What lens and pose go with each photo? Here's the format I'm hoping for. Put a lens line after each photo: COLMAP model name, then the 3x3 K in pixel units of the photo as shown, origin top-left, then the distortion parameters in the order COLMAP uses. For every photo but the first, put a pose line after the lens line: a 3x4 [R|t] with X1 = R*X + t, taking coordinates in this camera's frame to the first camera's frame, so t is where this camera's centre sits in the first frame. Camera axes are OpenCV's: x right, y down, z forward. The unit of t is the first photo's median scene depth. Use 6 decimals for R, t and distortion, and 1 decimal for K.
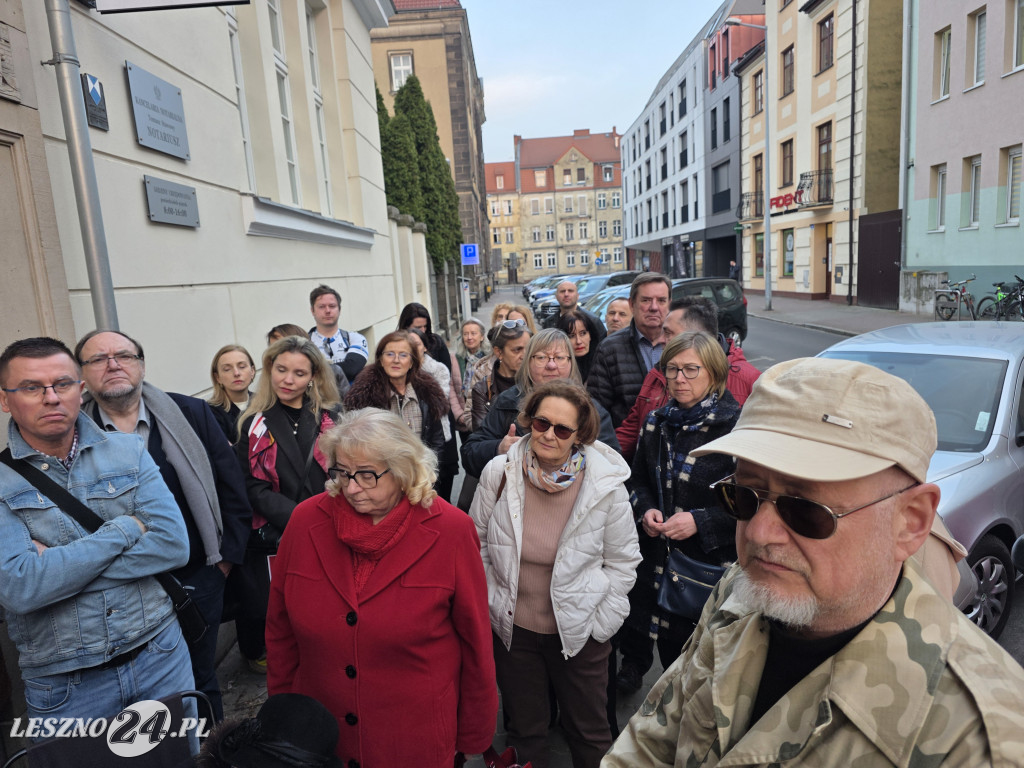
lens RADIAL K [[709.5, 0, 513.9], [0, 709.5, 376.5], [0, 0, 1]] dist [0.059309, -0.038018]
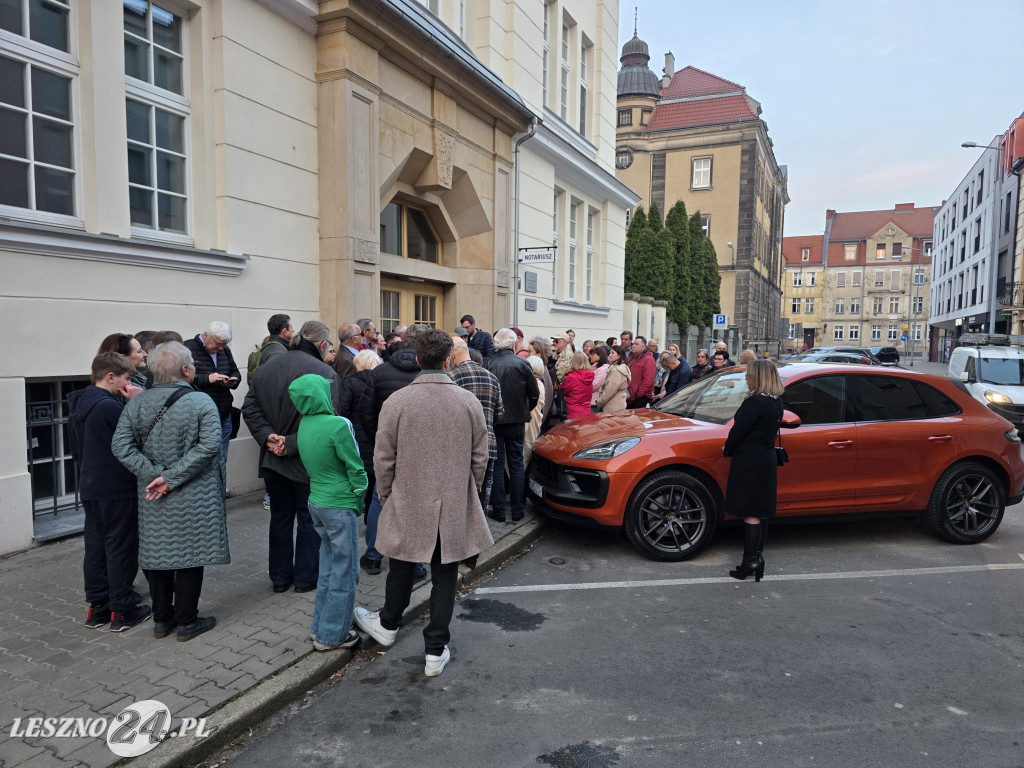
lens RADIAL K [[709.5, 0, 518.7], [0, 709.5, 373.4], [0, 0, 1]] dist [0.059309, -0.038018]
pose [[0.910054, 0.094993, -0.403458, 0.124338], [-0.130165, 0.989639, -0.060598, 0.043764], [0.393522, 0.107663, 0.912989, -0.296253]]
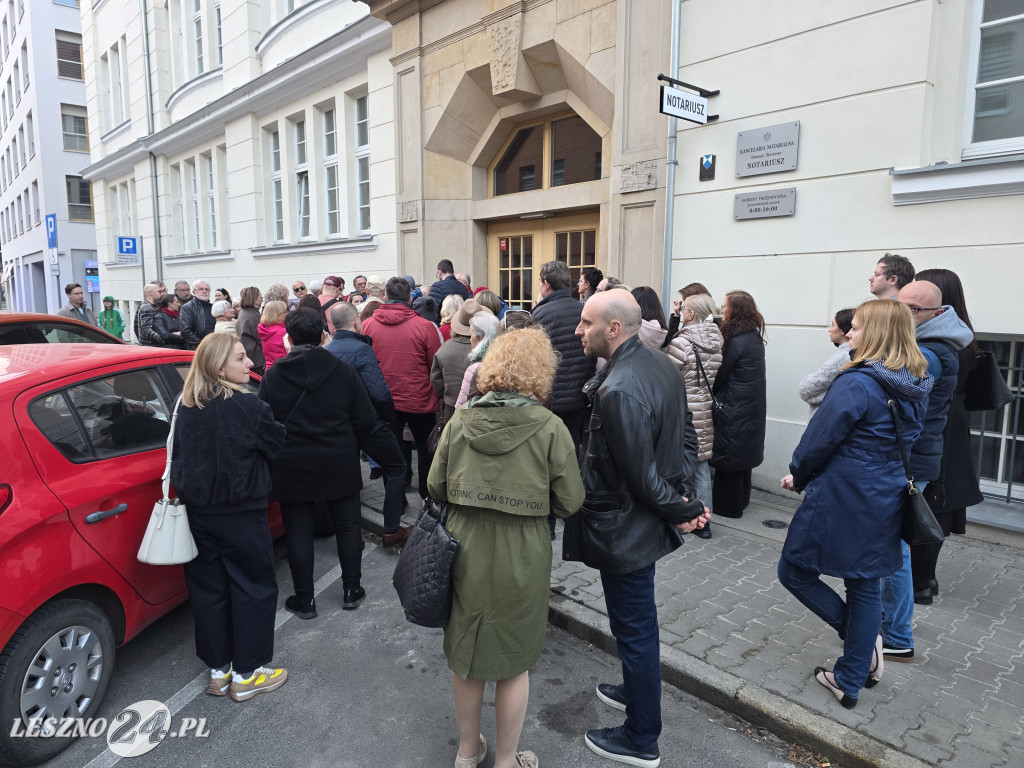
lens RADIAL K [[709.5, 0, 506.7], [0, 709.5, 378.8], [0, 0, 1]] dist [0.059309, -0.038018]
pose [[-0.749508, 0.144765, -0.645972, 0.131698], [-0.046647, 0.961822, 0.269671, -0.033540], [0.660349, 0.232253, -0.714141, 0.231329]]
